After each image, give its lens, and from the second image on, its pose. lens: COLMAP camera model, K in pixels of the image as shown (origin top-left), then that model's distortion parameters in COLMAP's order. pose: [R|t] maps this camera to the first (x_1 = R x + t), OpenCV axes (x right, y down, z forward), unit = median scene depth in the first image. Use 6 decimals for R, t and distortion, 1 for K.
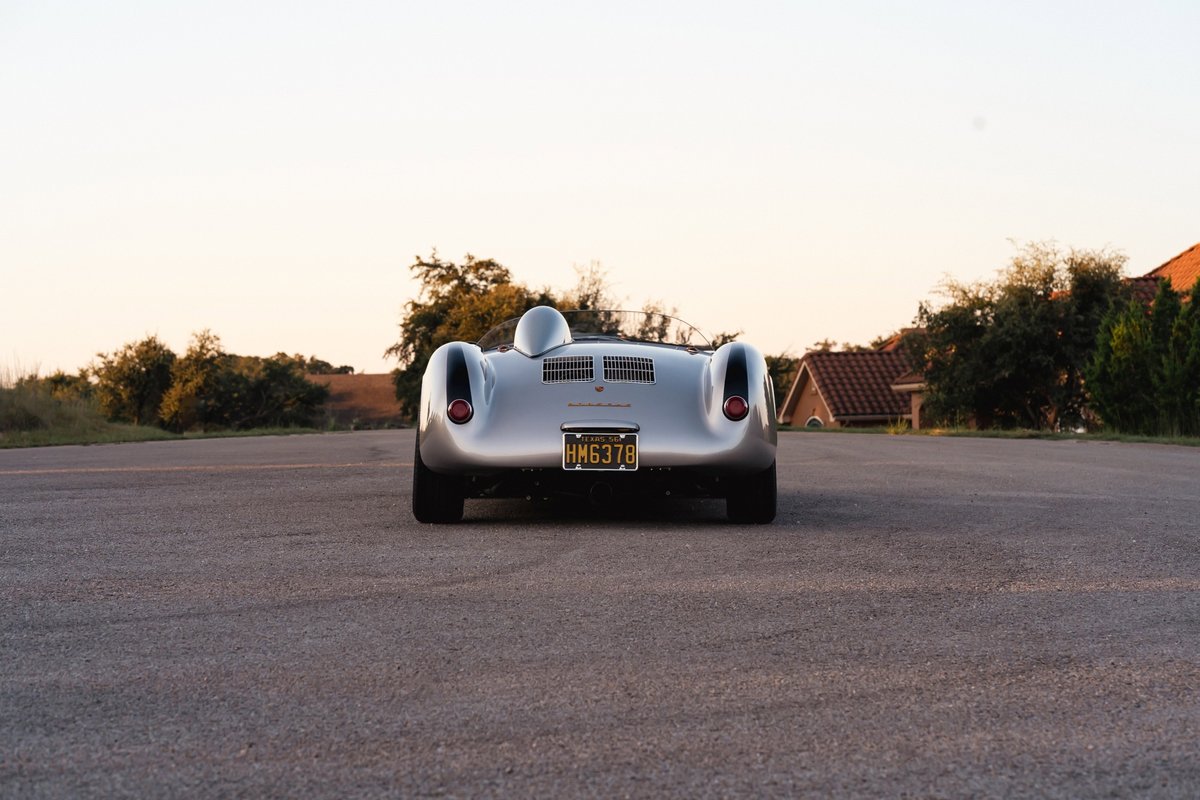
lens RADIAL K [[4282.8, 0, 661.4], [0, 4282.8, 405.3], [0, 0, 1]] dist [0.125964, -0.723124]
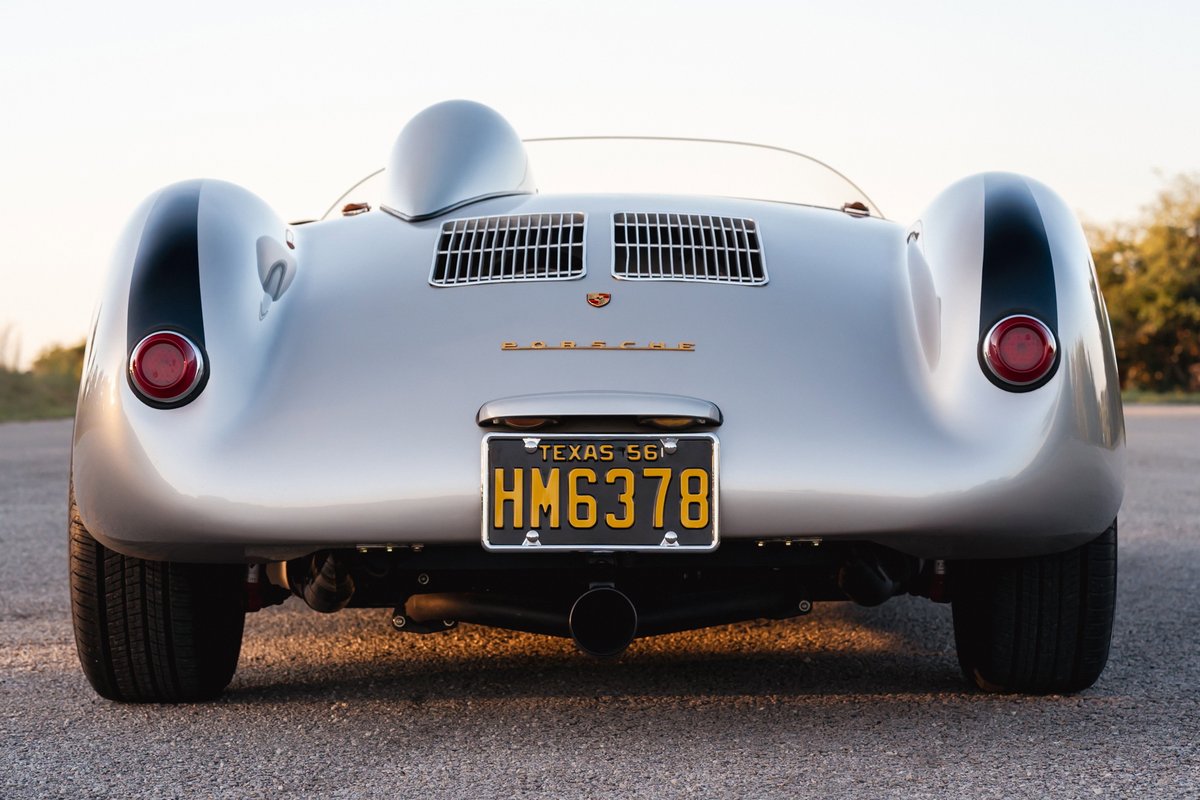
lens RADIAL K [[4282.8, 0, 661.4], [0, 4282.8, 405.3], [0, 0, 1]] dist [0.125964, -0.723124]
pose [[0.999915, -0.007374, -0.010760, -0.002007], [0.007426, 0.999961, 0.004789, 0.000950], [0.010724, -0.004869, 0.999931, 0.219780]]
